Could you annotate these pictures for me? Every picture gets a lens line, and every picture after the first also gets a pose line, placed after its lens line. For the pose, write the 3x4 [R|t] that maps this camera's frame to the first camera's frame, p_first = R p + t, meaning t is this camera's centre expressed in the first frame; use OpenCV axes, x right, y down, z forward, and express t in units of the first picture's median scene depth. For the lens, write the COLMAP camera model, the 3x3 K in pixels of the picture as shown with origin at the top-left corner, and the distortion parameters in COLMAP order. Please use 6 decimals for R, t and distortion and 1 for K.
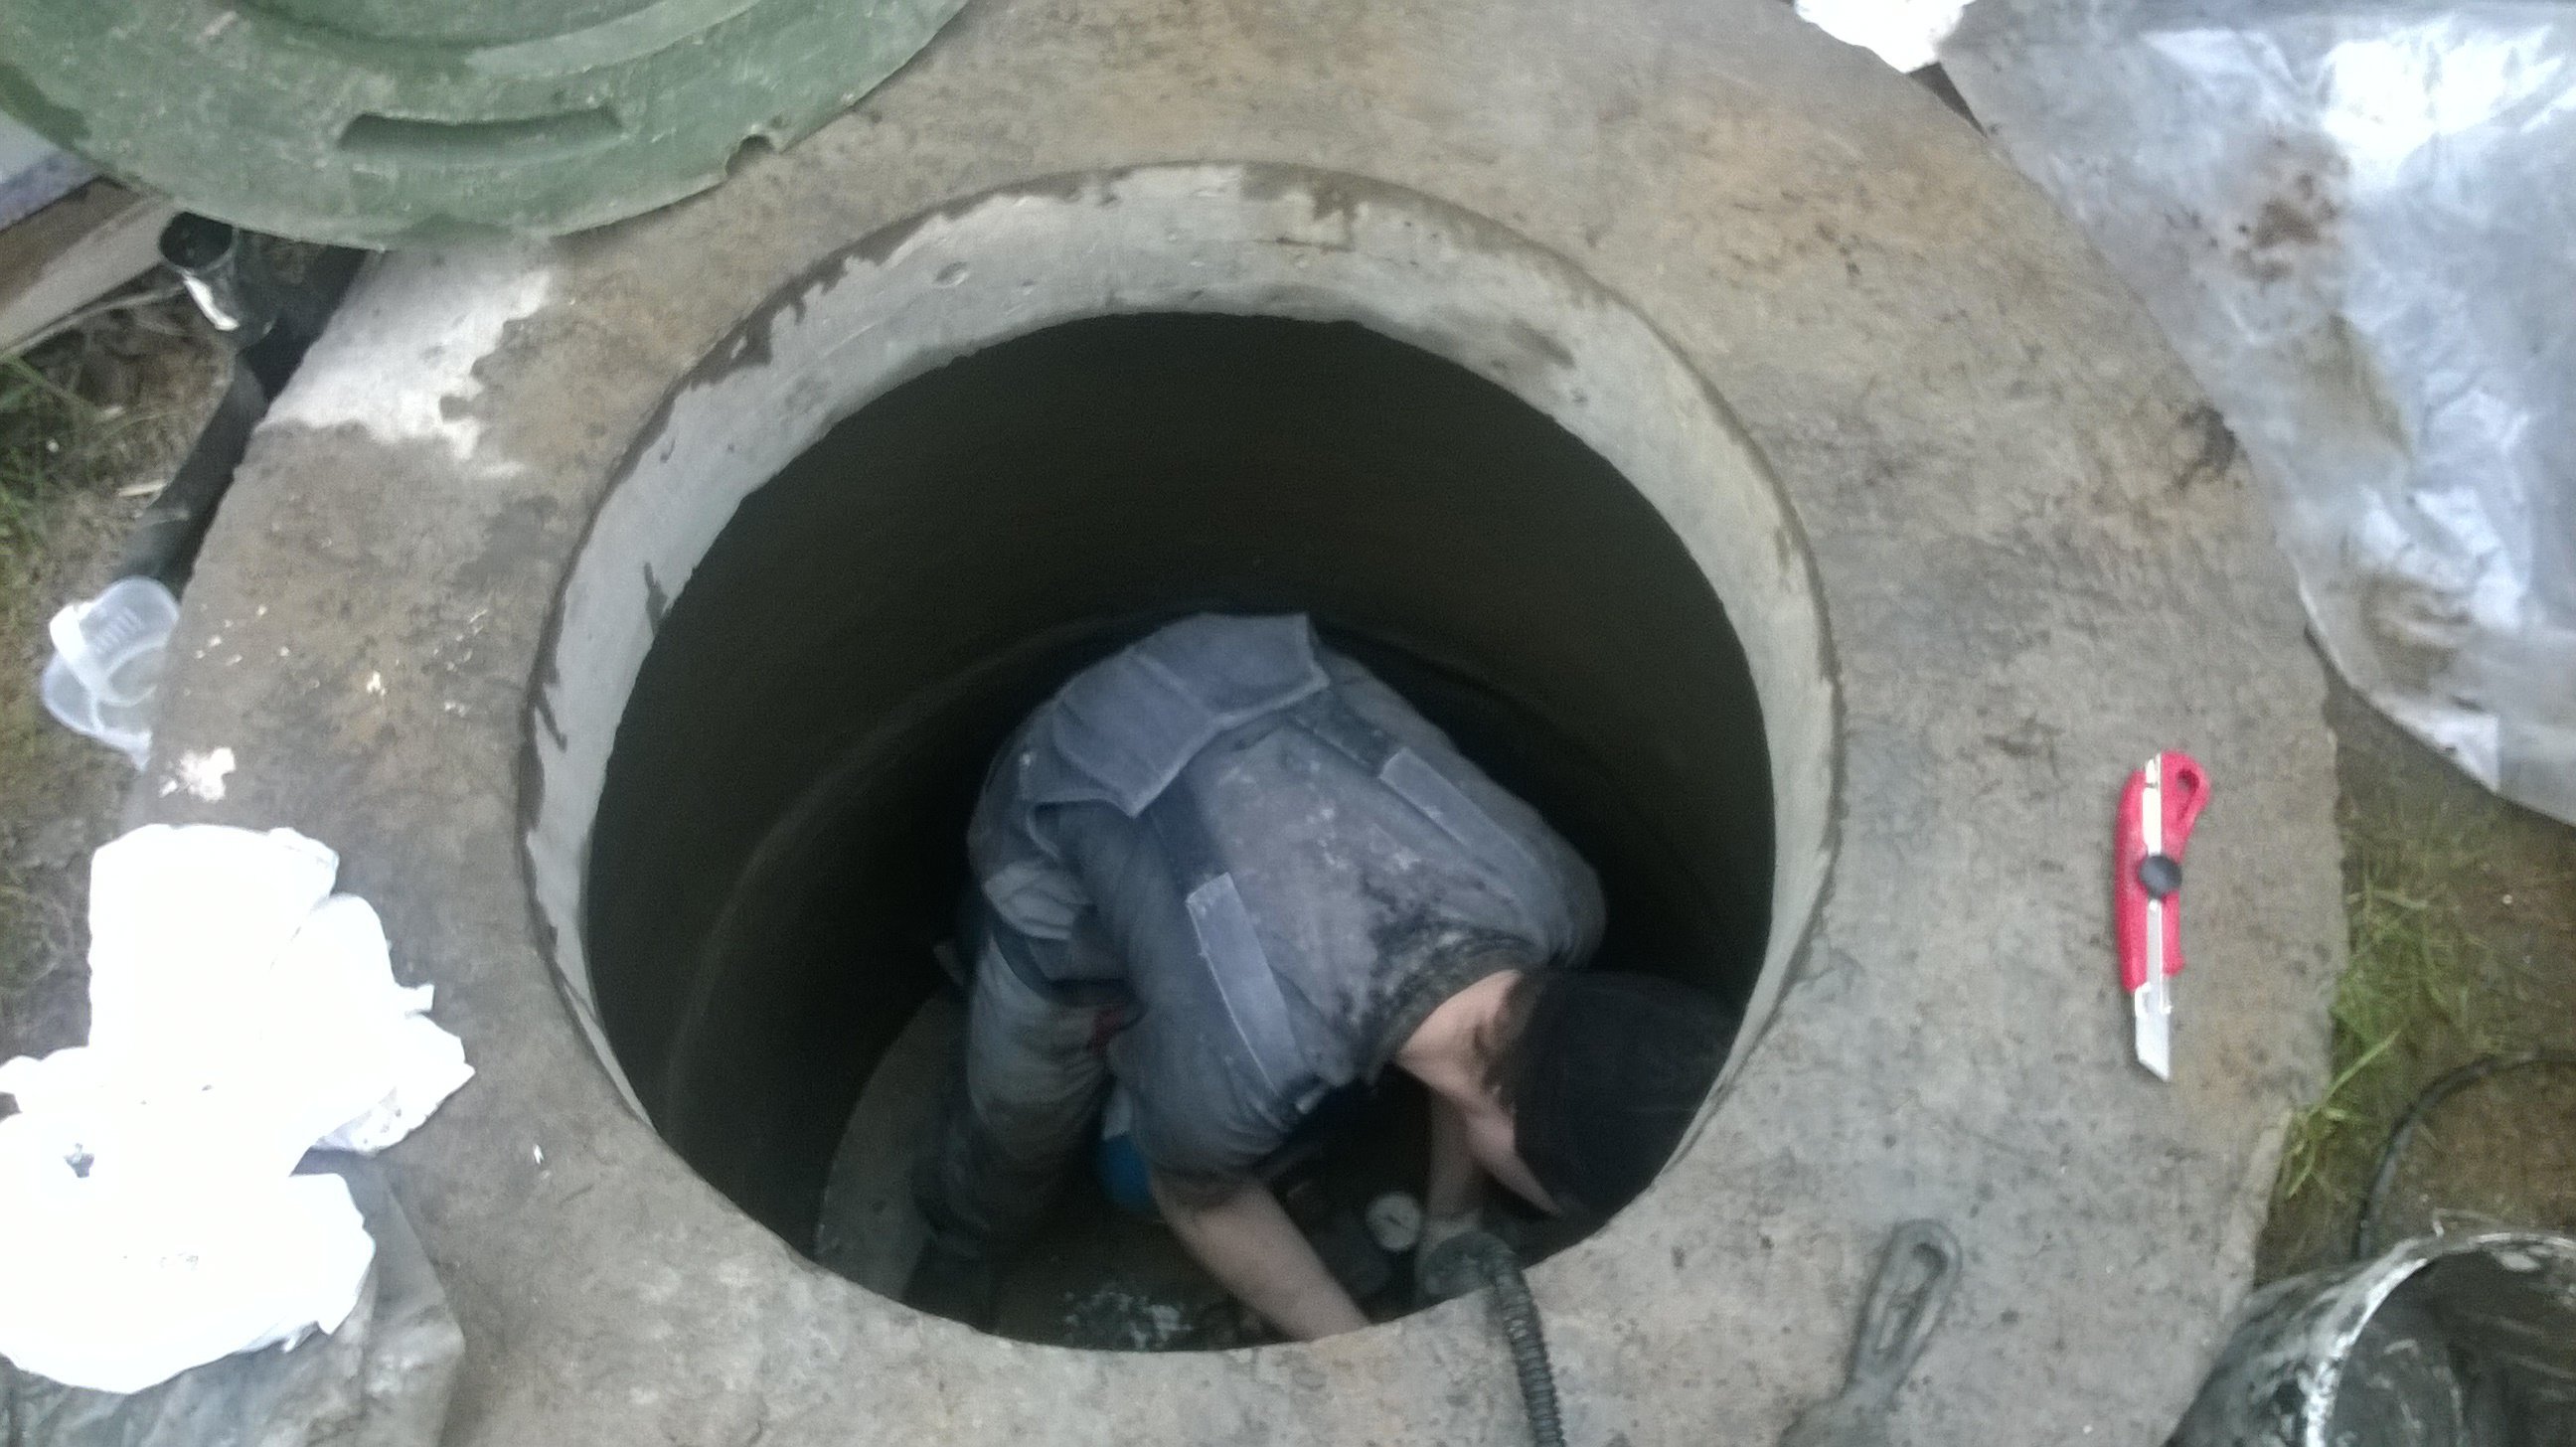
lens RADIAL K [[2238.4, 0, 1245.1], [0, 2238.4, 652.0], [0, 0, 1]] dist [-0.035314, -0.057224]
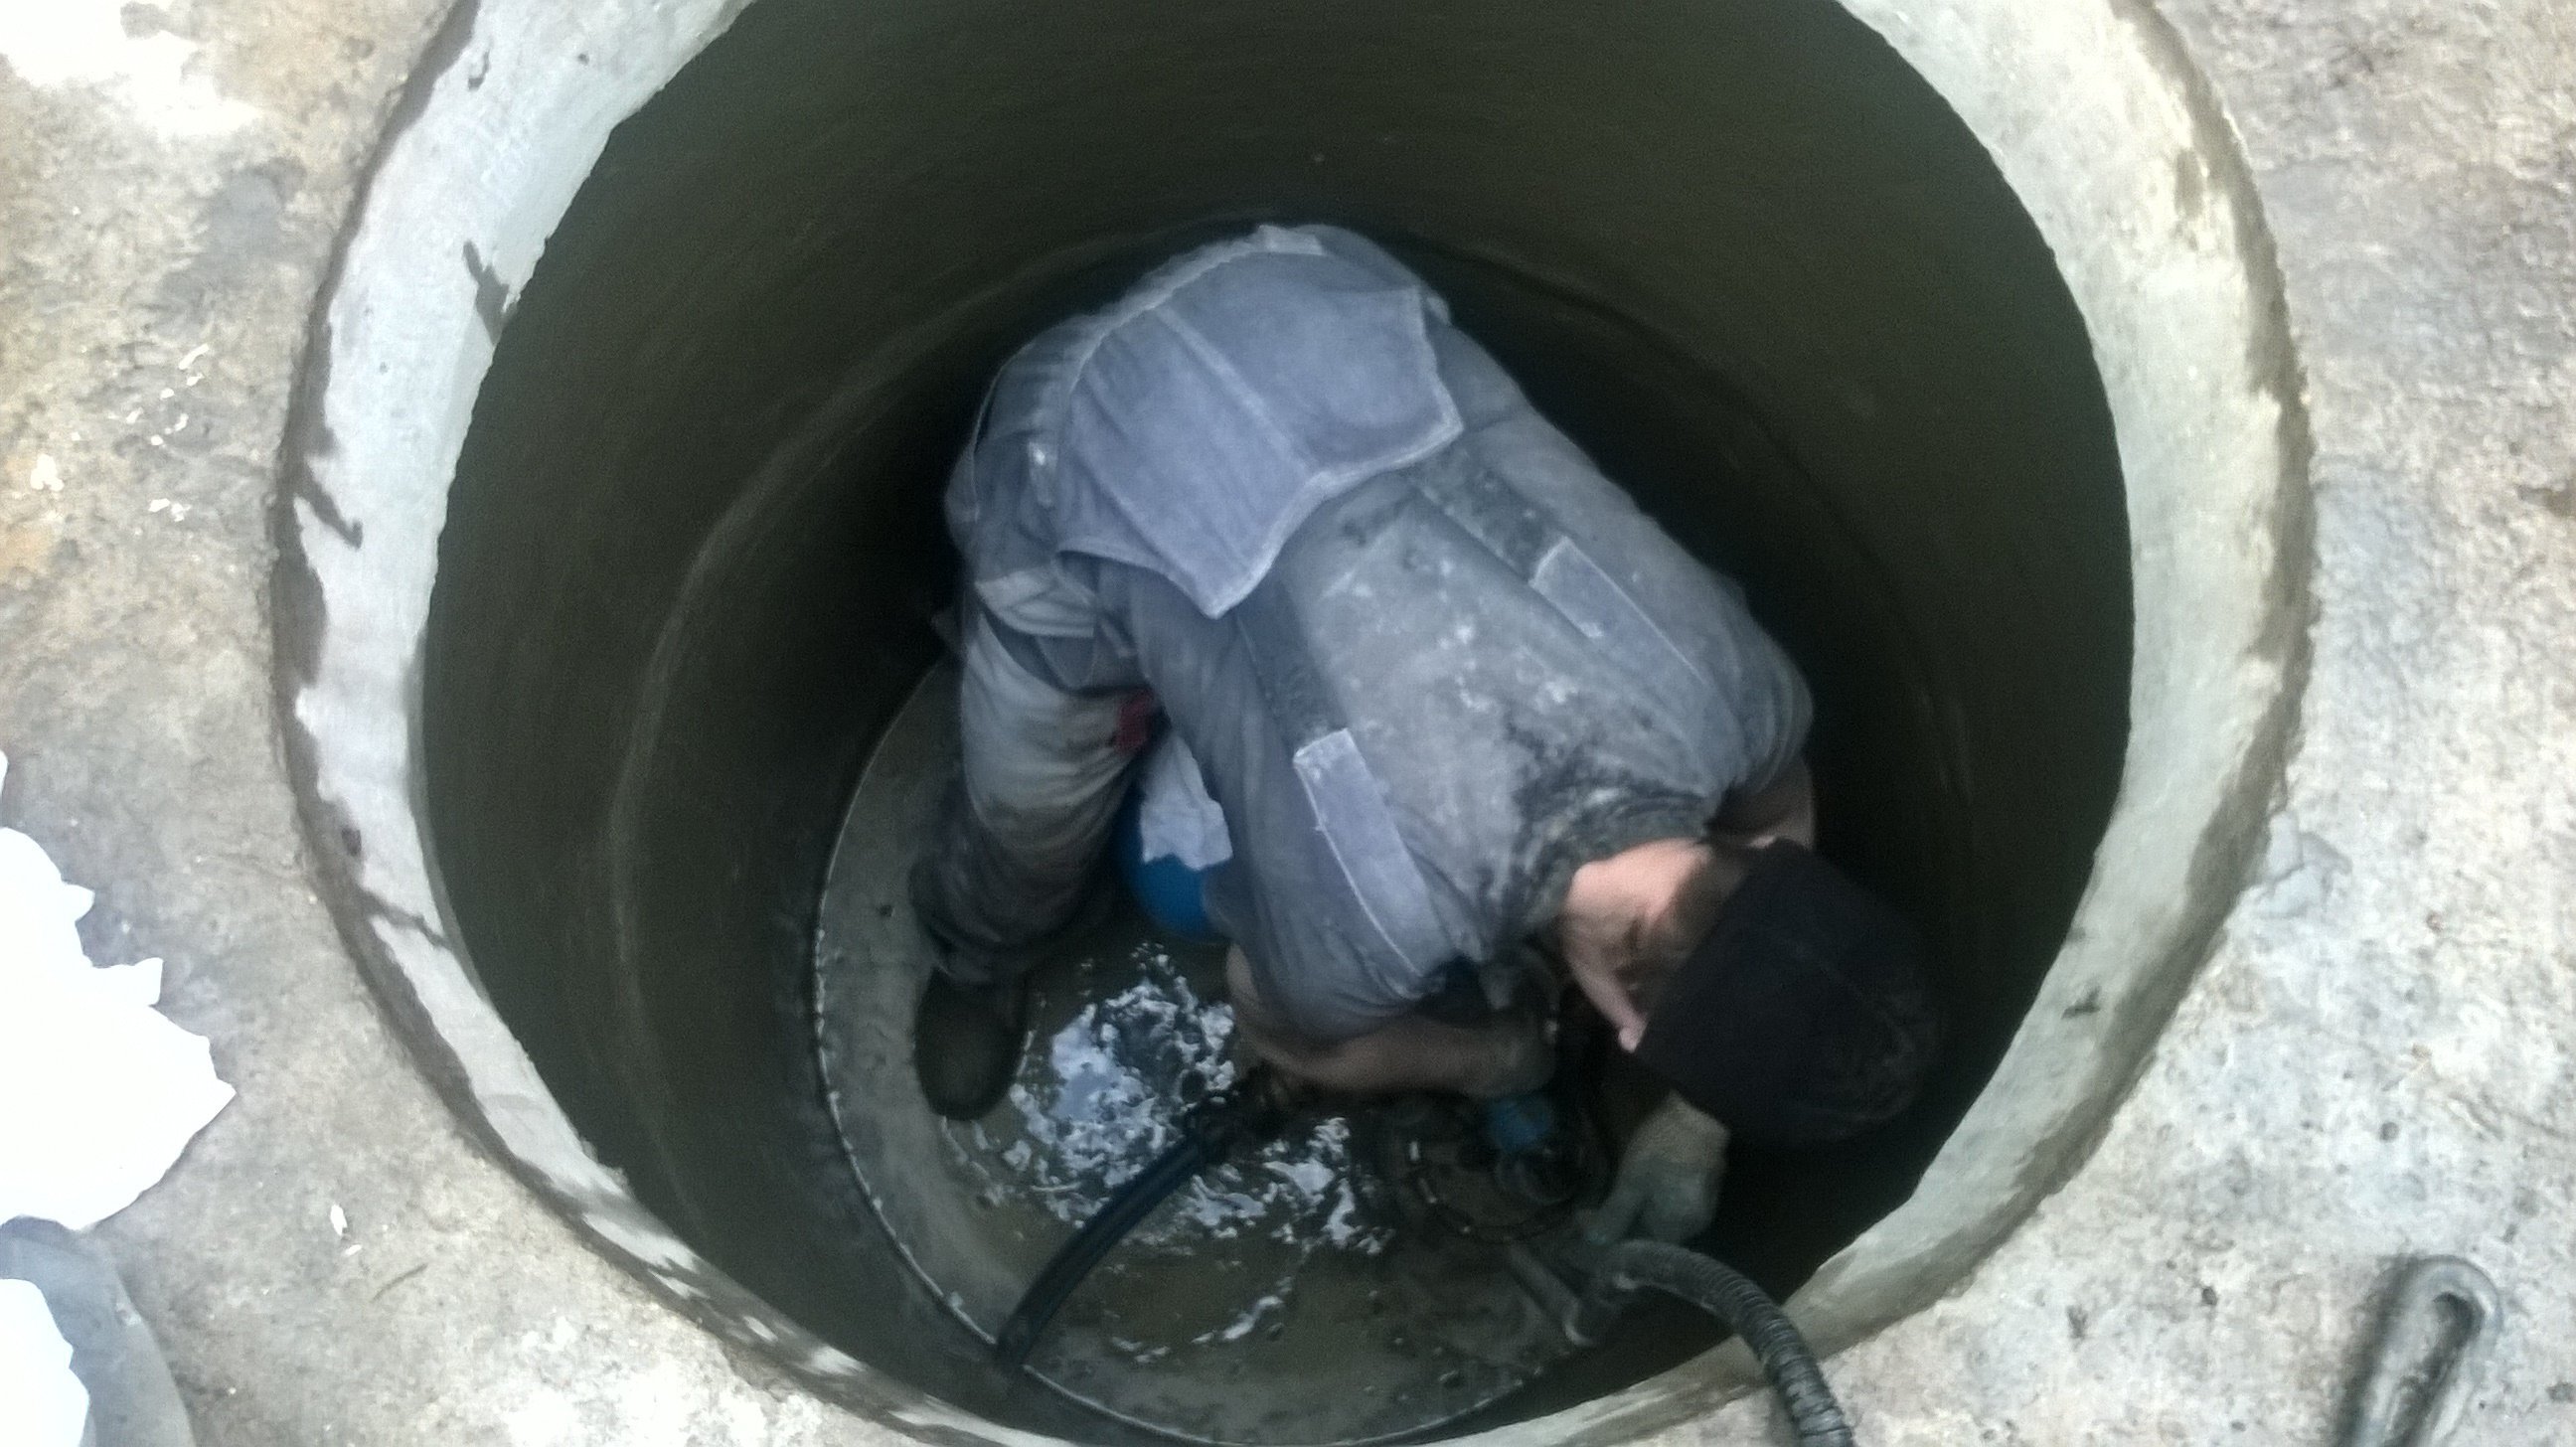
lens RADIAL K [[2238.4, 0, 1207.8], [0, 2238.4, 721.9], [0, 0, 1]] dist [-0.035314, -0.057224]
pose [[0.999589, -0.022808, -0.017356, -0.044343], [0.026165, 0.973351, 0.227824, -0.053649], [0.011697, -0.228184, 0.973548, 0.370508]]
